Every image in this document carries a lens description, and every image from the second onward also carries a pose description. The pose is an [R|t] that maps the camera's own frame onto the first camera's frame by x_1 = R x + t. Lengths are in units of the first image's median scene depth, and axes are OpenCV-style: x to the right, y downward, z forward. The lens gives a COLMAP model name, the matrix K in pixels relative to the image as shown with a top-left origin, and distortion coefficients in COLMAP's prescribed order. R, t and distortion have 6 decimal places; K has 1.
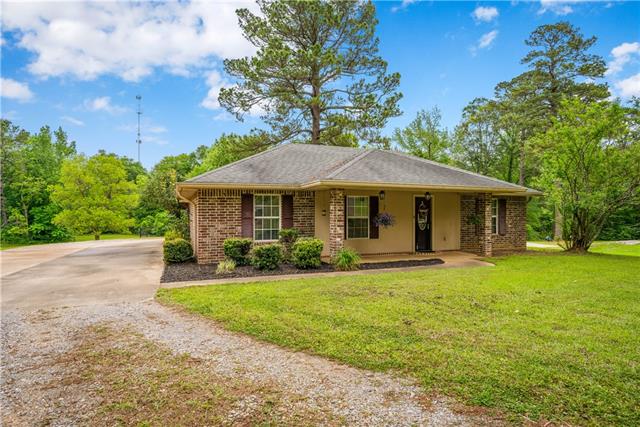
lens RADIAL K [[346.0, 0, 312.1], [0, 346.0, 217.5], [0, 0, 1]] dist [0.016299, 0.001659]
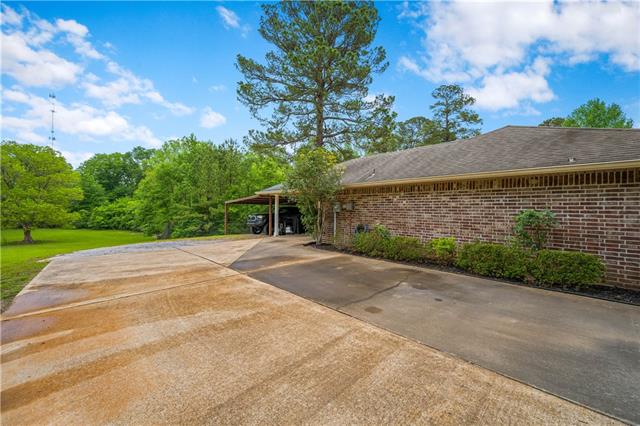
lens RADIAL K [[253.3, 0, 313.6], [0, 253.3, 212.2], [0, 0, 1]] dist [-0.002457, 0.001423]
pose [[0.936668, 0.011415, 0.350033, -0.139119], [-0.008703, 0.999919, -0.009318, 0.003114], [-0.350111, 0.005681, 0.936691, 0.114598]]
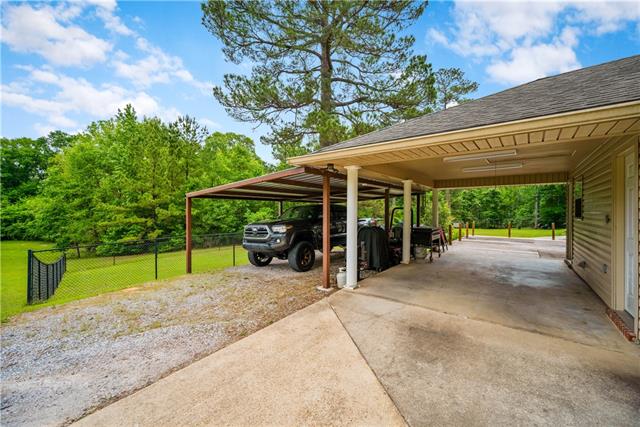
lens RADIAL K [[261.2, 0, 322.1], [0, 261.2, 212.9], [0, 0, 1]] dist [-0.002416, -0.000212]
pose [[0.865188, -0.000649, 0.501447, -0.139271], [0.005071, 0.999959, -0.007455, 0.000923], [-0.501422, 0.008993, 0.865156, 0.232261]]
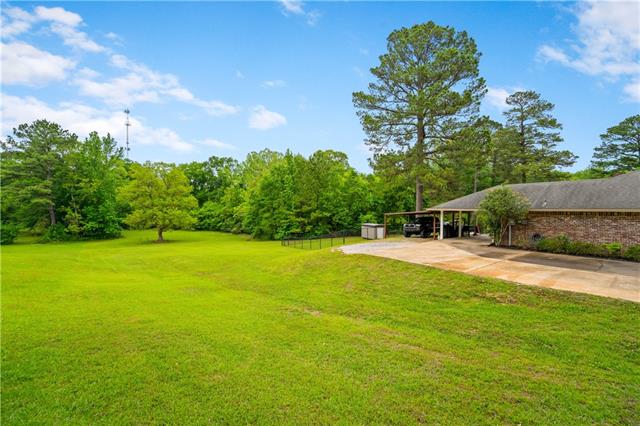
lens RADIAL K [[253.3, 0, 323.0], [0, 253.3, 215.1], [0, 0, 1]] dist [-0.002457, 0.001423]
pose [[0.971206, -0.001604, 0.238238, -0.272893], [0.000236, 0.999983, 0.005769, -0.007129], [-0.238243, -0.005547, 0.971190, 0.070890]]
